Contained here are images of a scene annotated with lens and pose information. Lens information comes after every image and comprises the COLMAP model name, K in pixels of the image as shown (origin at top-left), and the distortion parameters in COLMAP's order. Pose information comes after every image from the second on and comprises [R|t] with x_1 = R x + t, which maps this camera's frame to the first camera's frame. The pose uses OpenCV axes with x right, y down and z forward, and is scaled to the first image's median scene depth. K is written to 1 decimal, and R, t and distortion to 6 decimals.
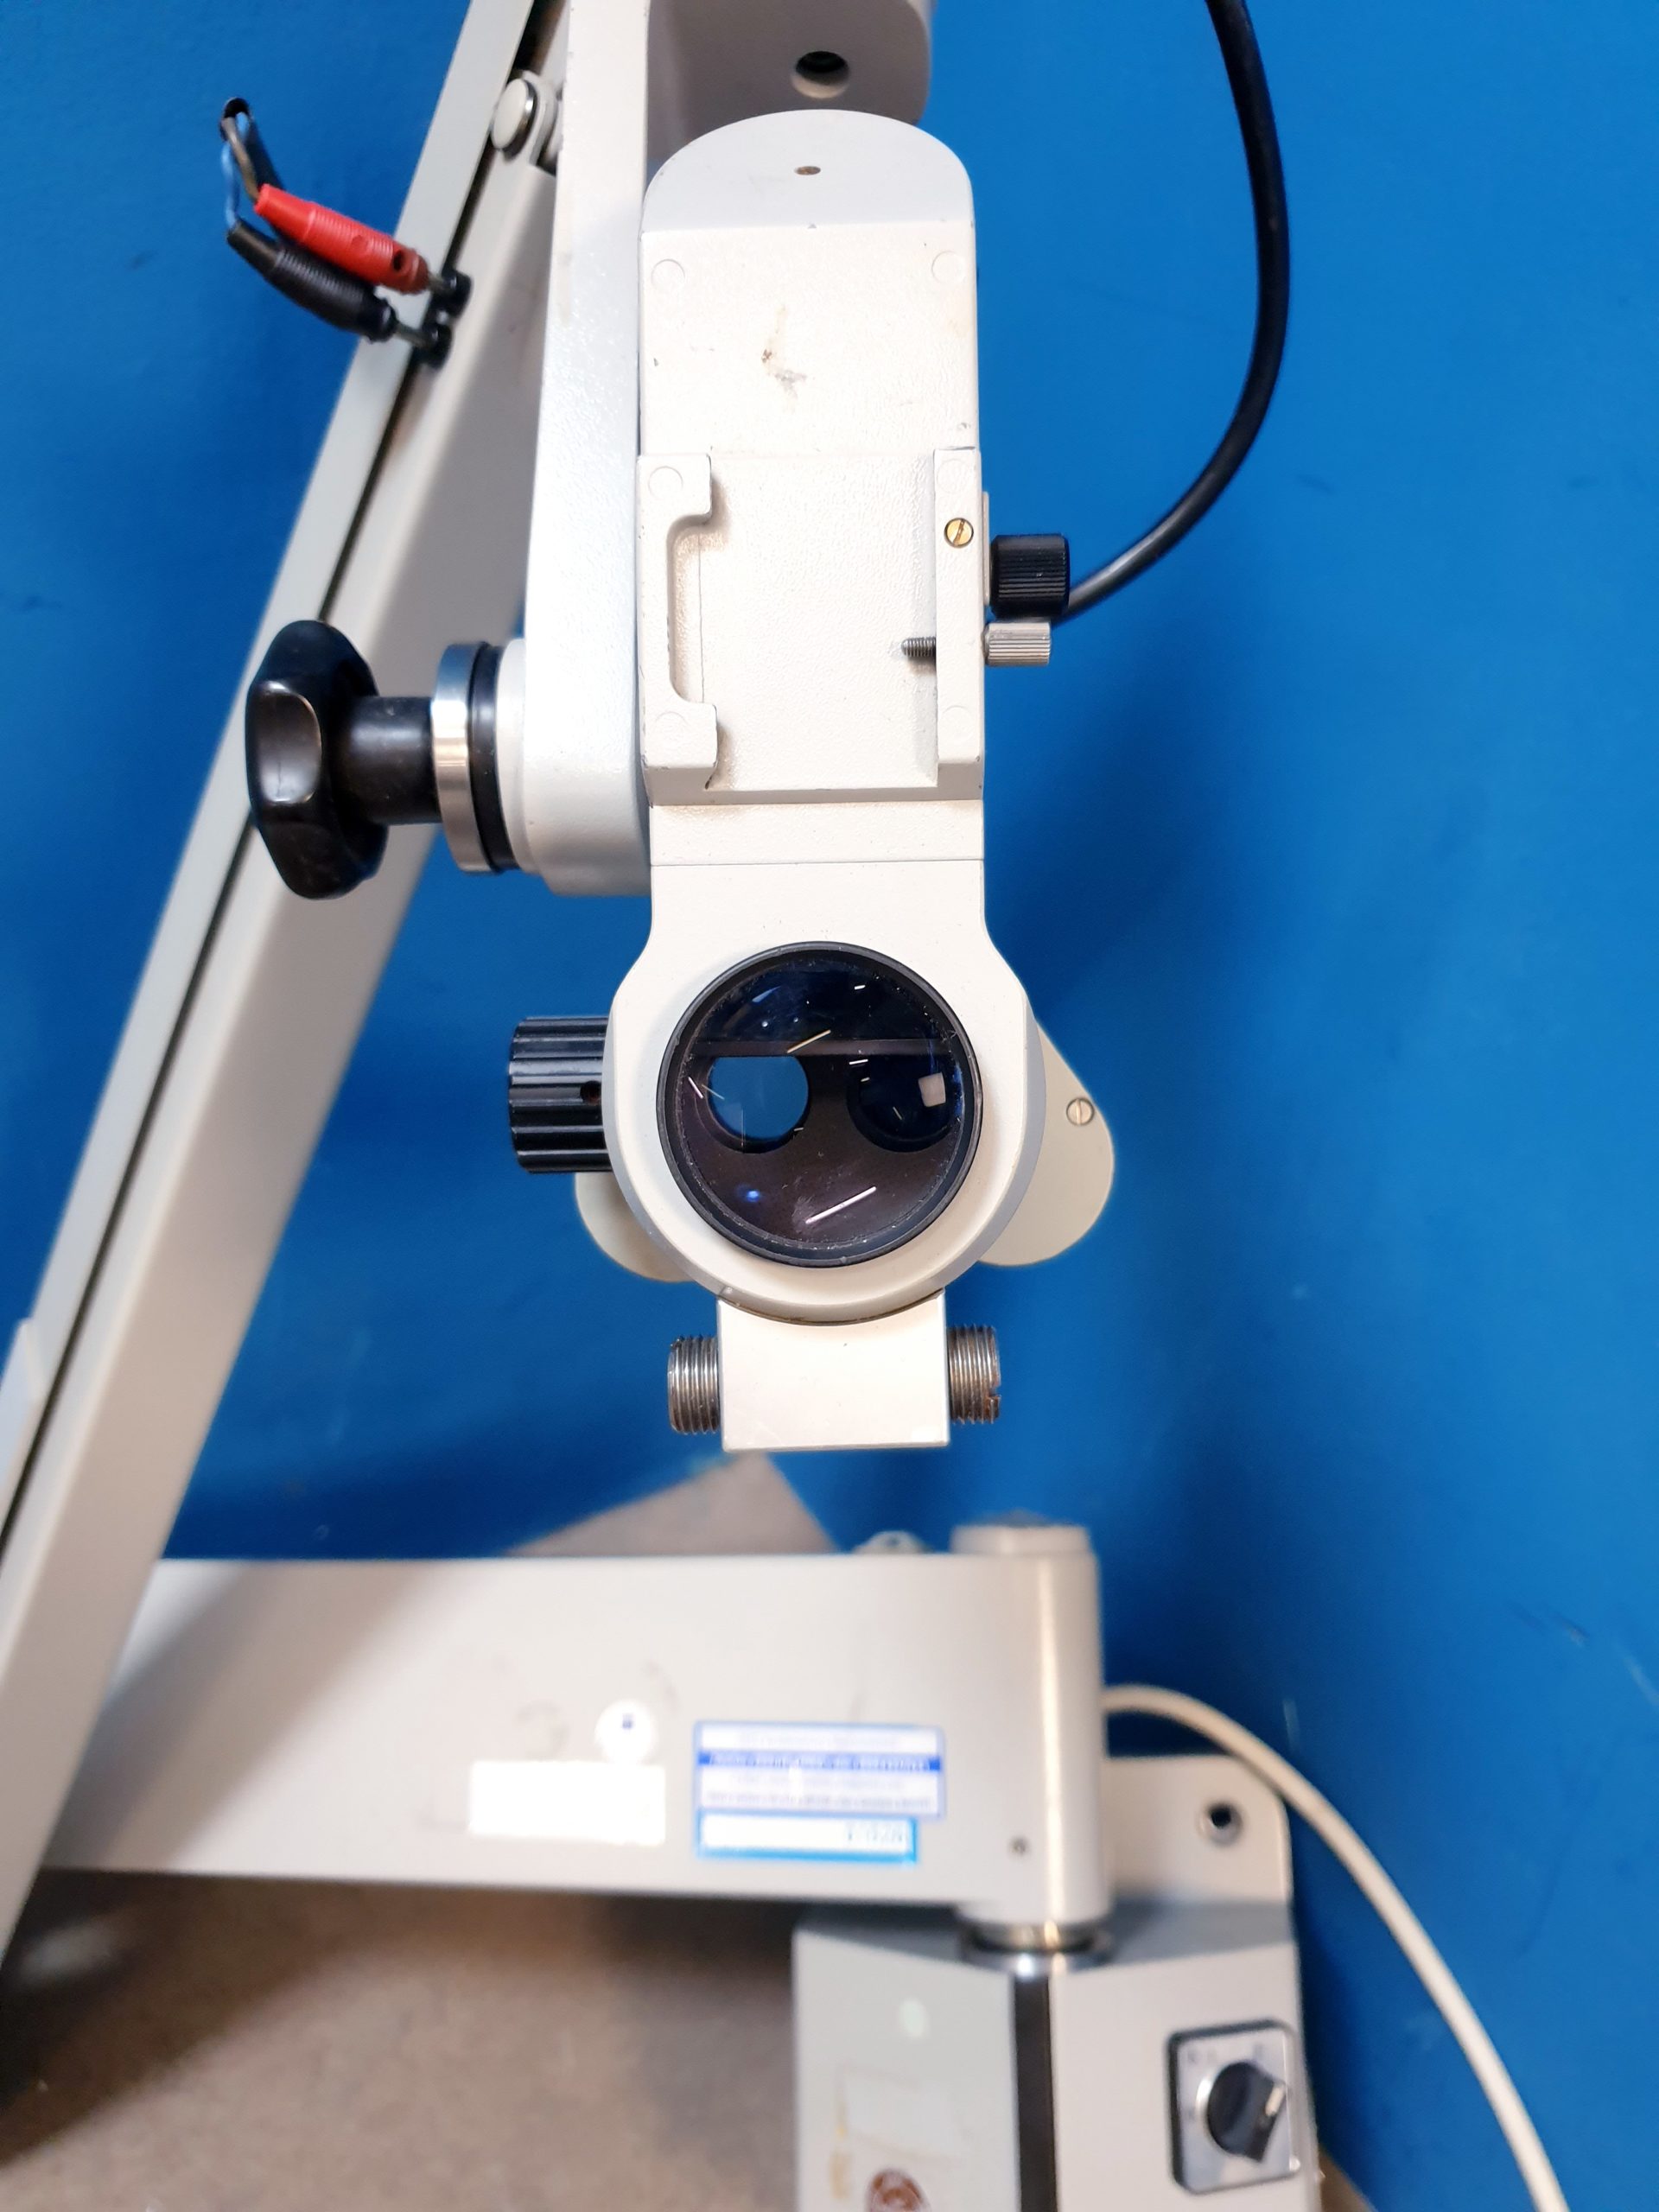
lens RADIAL K [[1740.2, 0, 872.7], [0, 1740.2, 1079.4], [0, 0, 1]] dist [-0.012203, 0.014150]
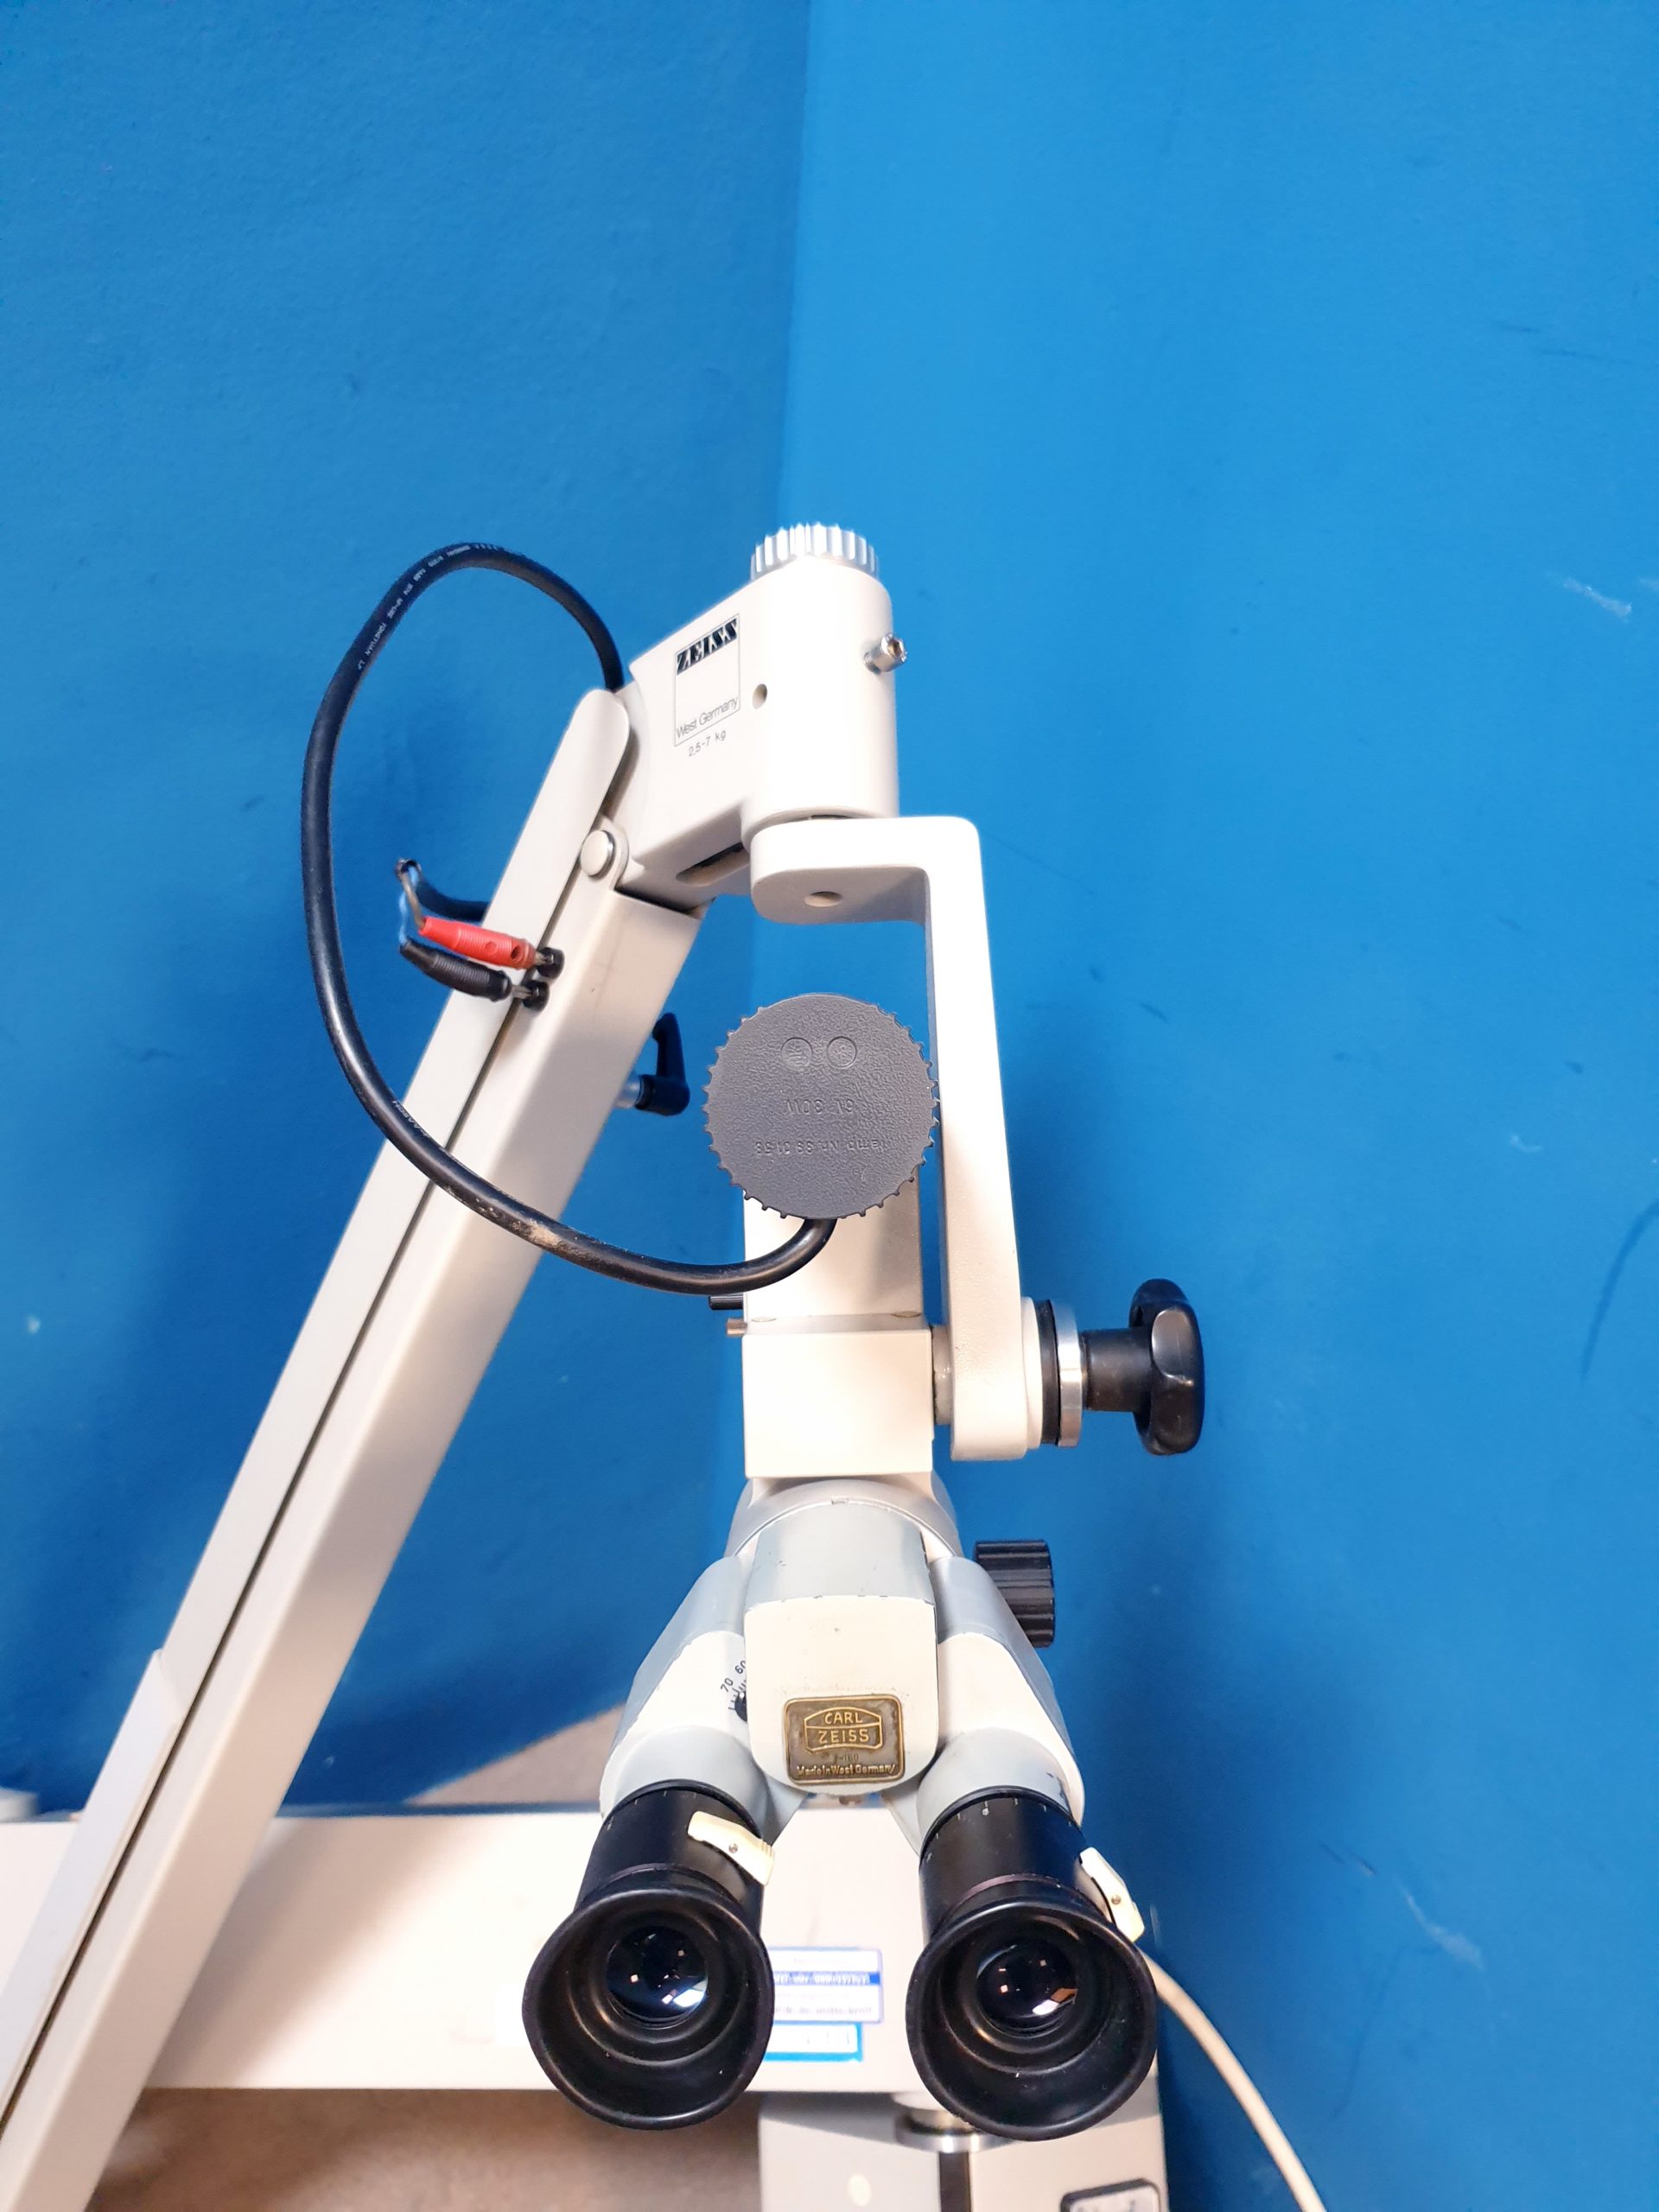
lens RADIAL K [[1740.2, 0, 856.0], [0, 1740.2, 1102.7], [0, 0, 1]] dist [-0.012203, 0.014150]
pose [[0.998173, -0.003312, 0.060334, -0.055913], [0.006129, 0.998896, -0.046566, -0.195196], [-0.060113, 0.046850, 0.997092, -0.304331]]
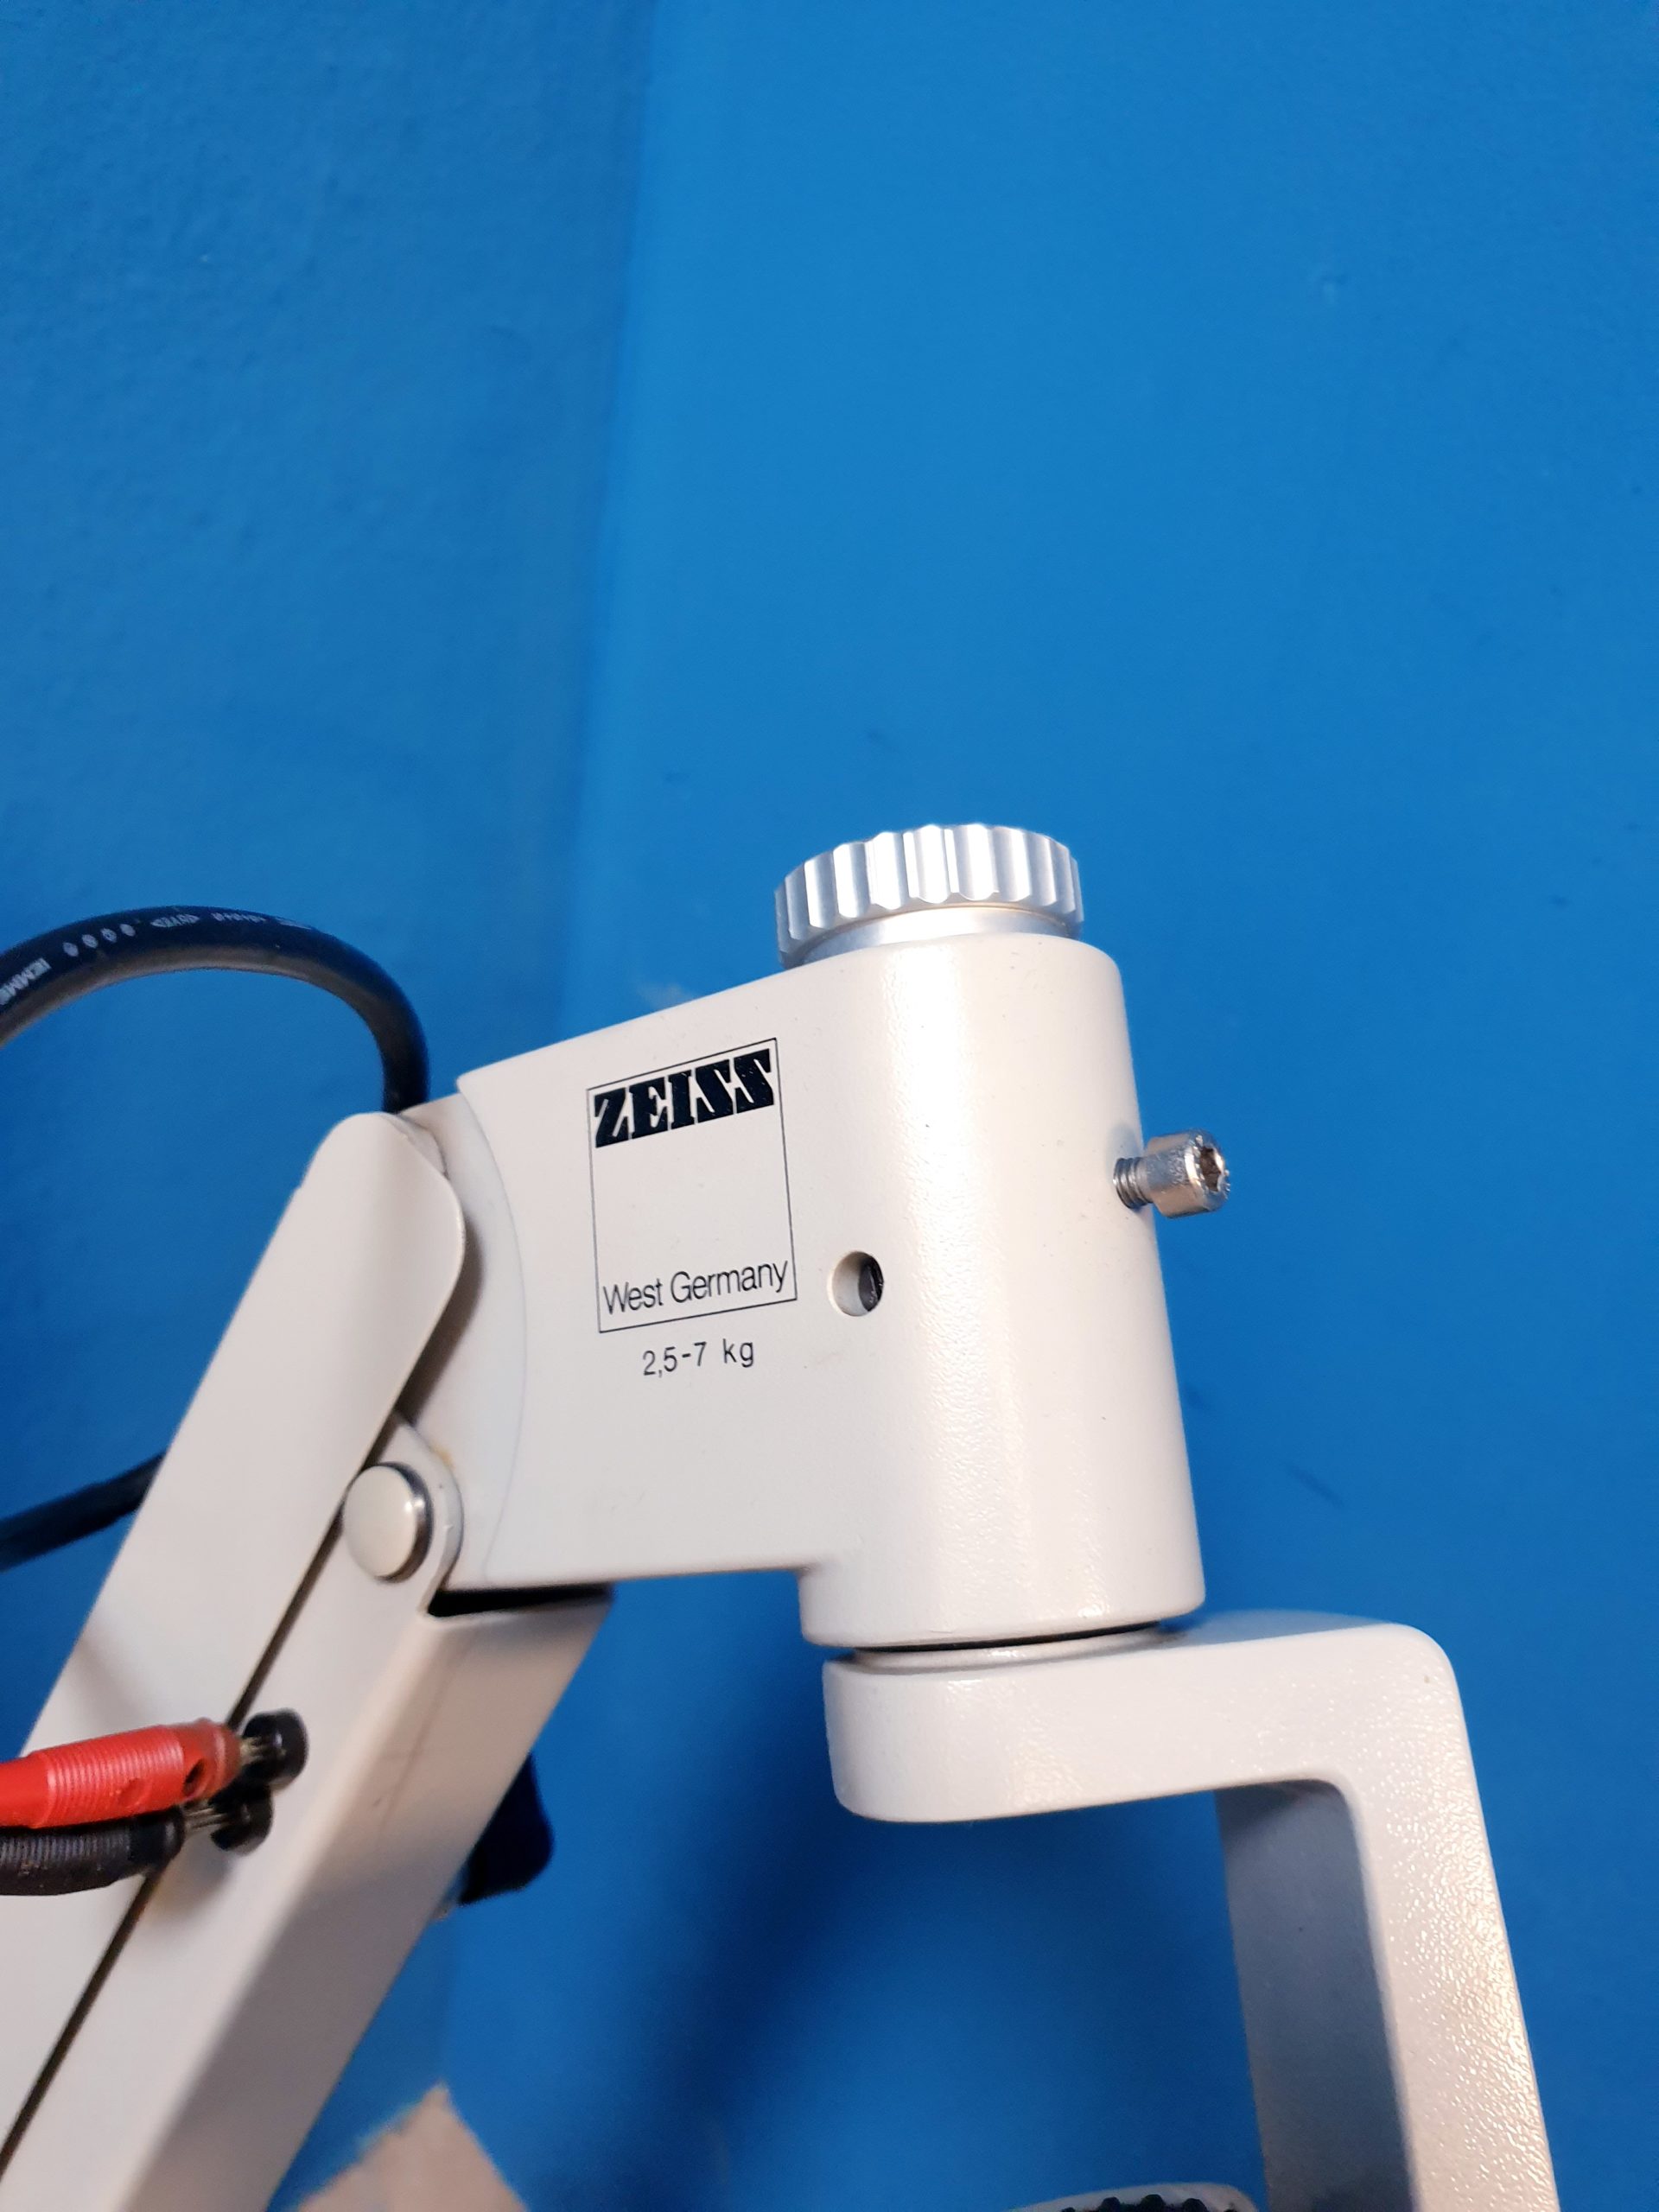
lens RADIAL K [[1740.2, 0, 803.7], [0, 1740.2, 1089.2], [0, 0, 1]] dist [-0.012203, 0.014150]
pose [[0.973272, -0.022561, 0.228543, -0.139800], [0.025578, 0.999620, -0.010247, -0.485493], [-0.228225, 0.015819, 0.973480, 0.257217]]
